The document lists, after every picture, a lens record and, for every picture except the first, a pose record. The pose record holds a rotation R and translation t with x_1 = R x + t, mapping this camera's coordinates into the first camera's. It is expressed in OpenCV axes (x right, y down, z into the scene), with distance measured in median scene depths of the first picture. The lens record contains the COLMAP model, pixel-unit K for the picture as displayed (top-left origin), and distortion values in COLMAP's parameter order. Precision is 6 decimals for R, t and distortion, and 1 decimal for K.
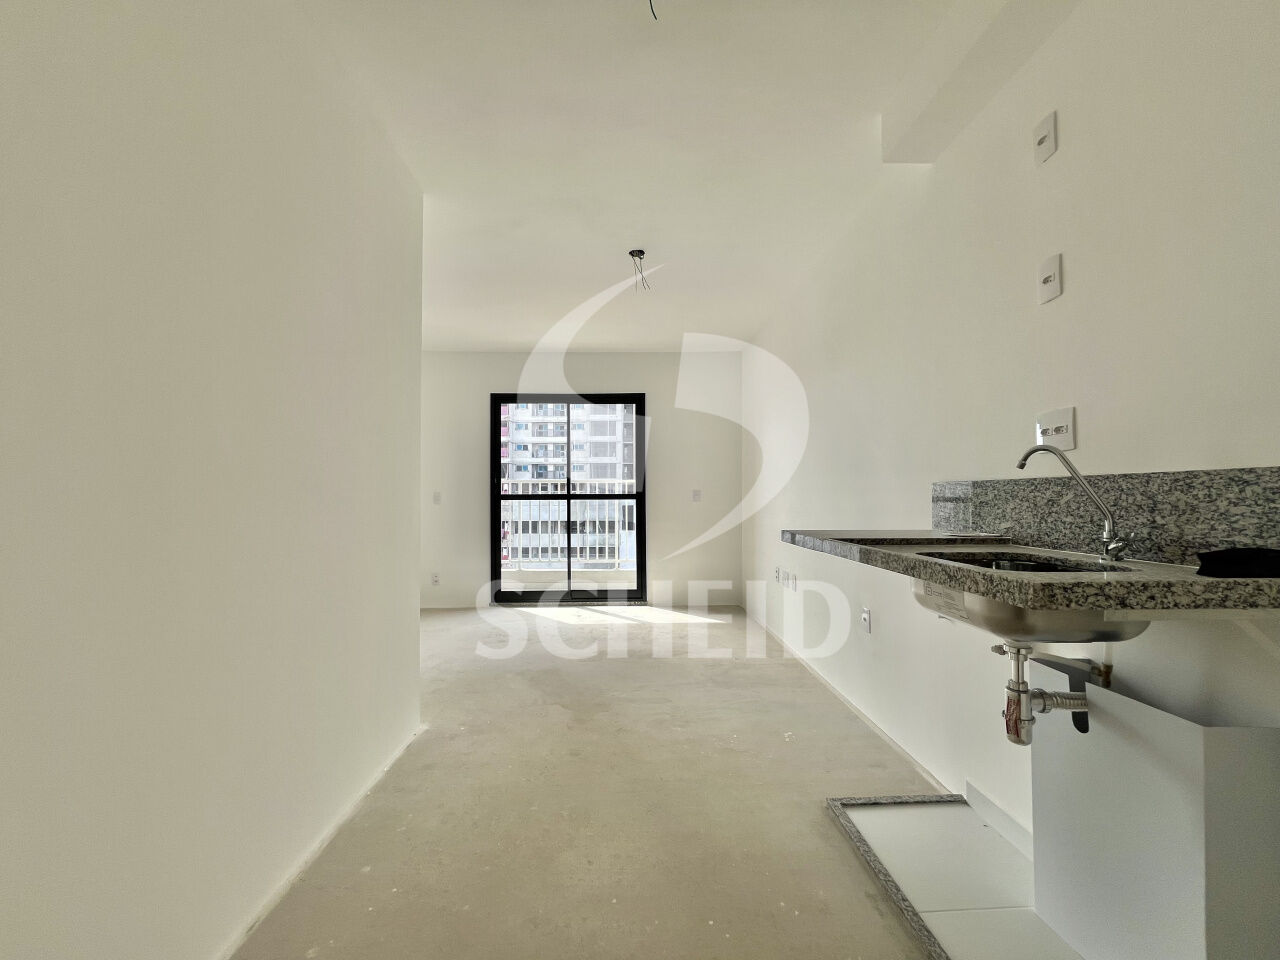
lens RADIAL K [[516.1, 0, 635.6], [0, 516.1, 484.1], [0, 0, 1]] dist [-0.000492, -0.000130]
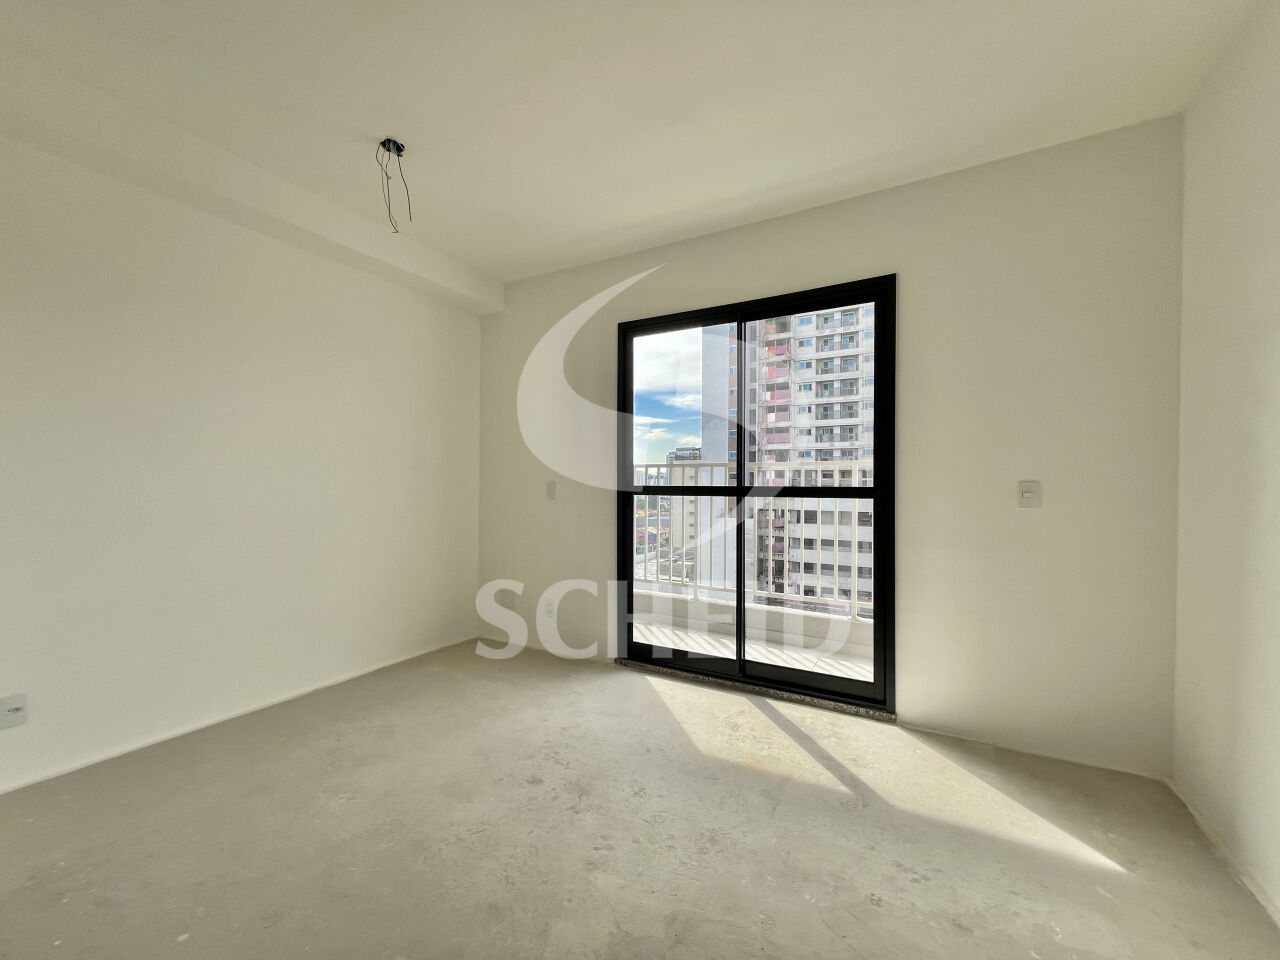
lens RADIAL K [[513.9, 0, 636.3], [0, 513.9, 486.6], [0, 0, 1]] dist [0.001110, 0.000185]
pose [[0.854541, 0.010229, -0.519283, 0.153080], [0.005173, 0.999589, 0.028203, 0.008453], [0.519358, -0.026787, 0.854137, 1.176677]]
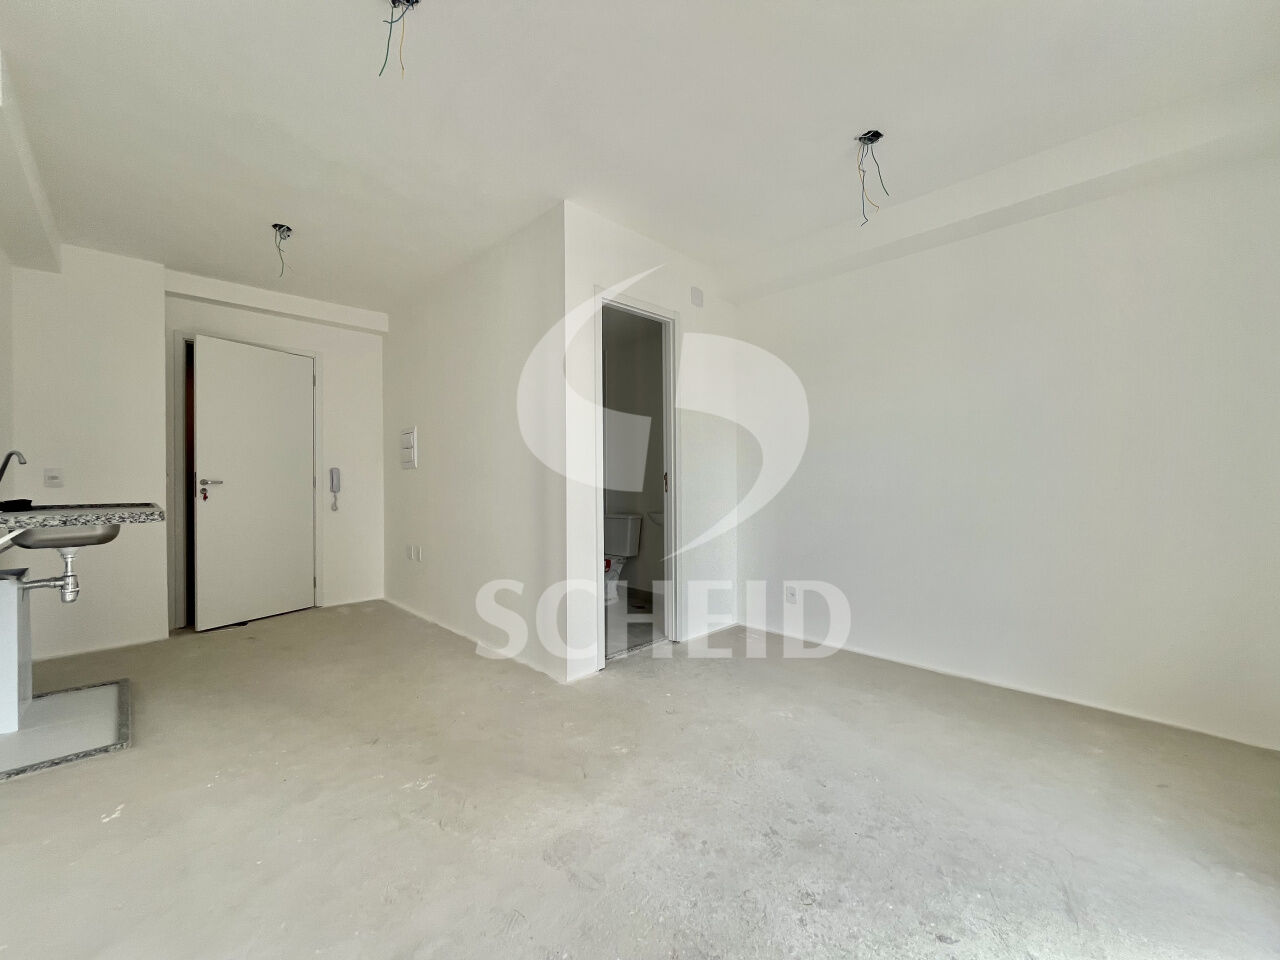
lens RADIAL K [[516.1, 0, 635.6], [0, 516.1, 484.1], [0, 0, 1]] dist [-0.000492, -0.000130]
pose [[-0.731129, 0.011796, -0.682137, 0.277960], [0.023966, 0.999677, -0.008400, 0.061561], [0.681818, -0.022490, -0.731176, 2.268171]]
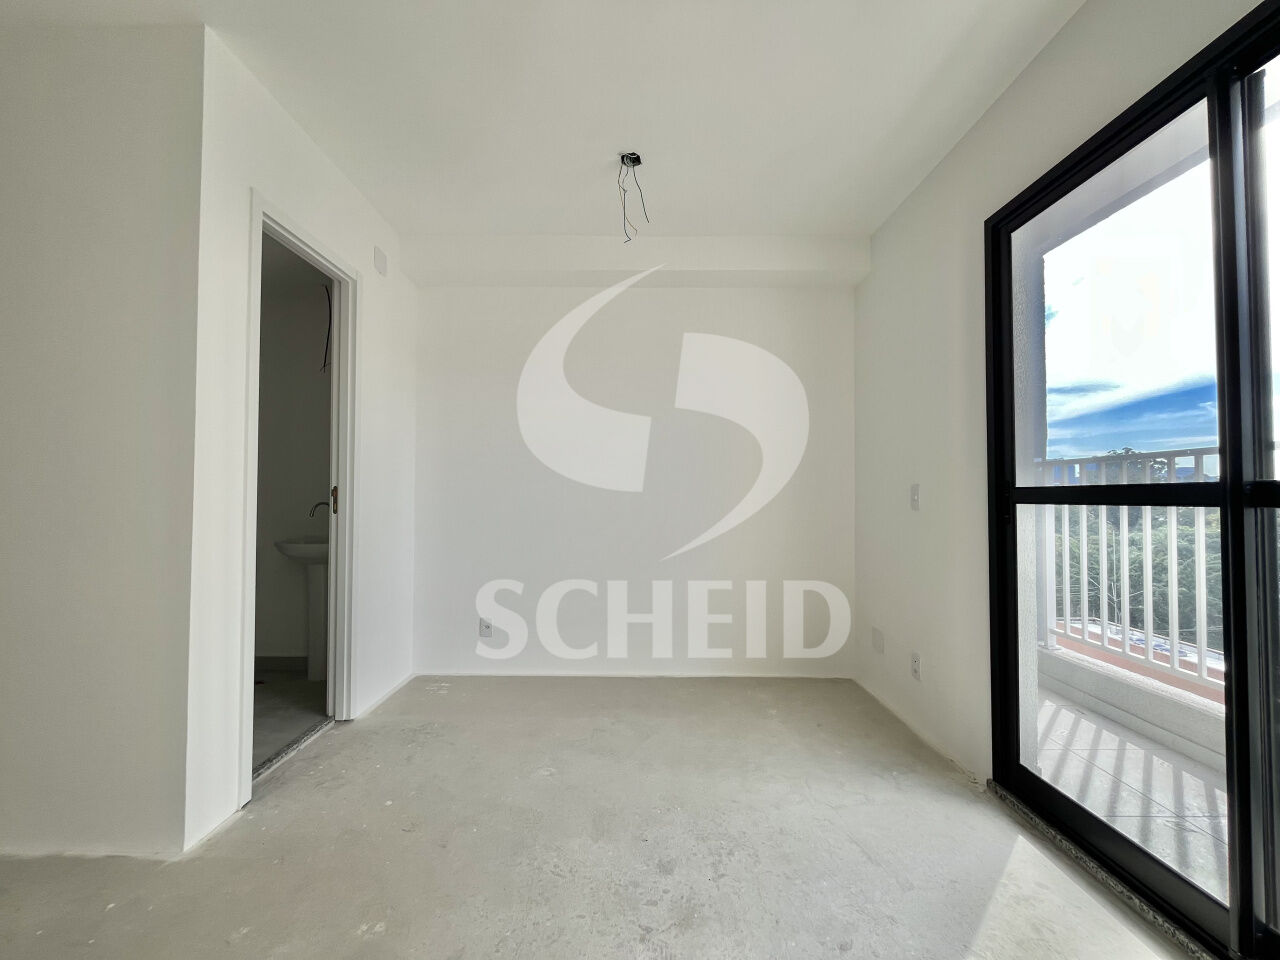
lens RADIAL K [[516.1, 0, 635.6], [0, 516.1, 484.1], [0, 0, 1]] dist [-0.000492, -0.000130]
pose [[-0.029025, -0.022529, -0.999325, 0.249023], [0.021173, 0.999508, -0.023148, 0.050909], [0.999354, -0.021831, -0.028534, 1.857420]]
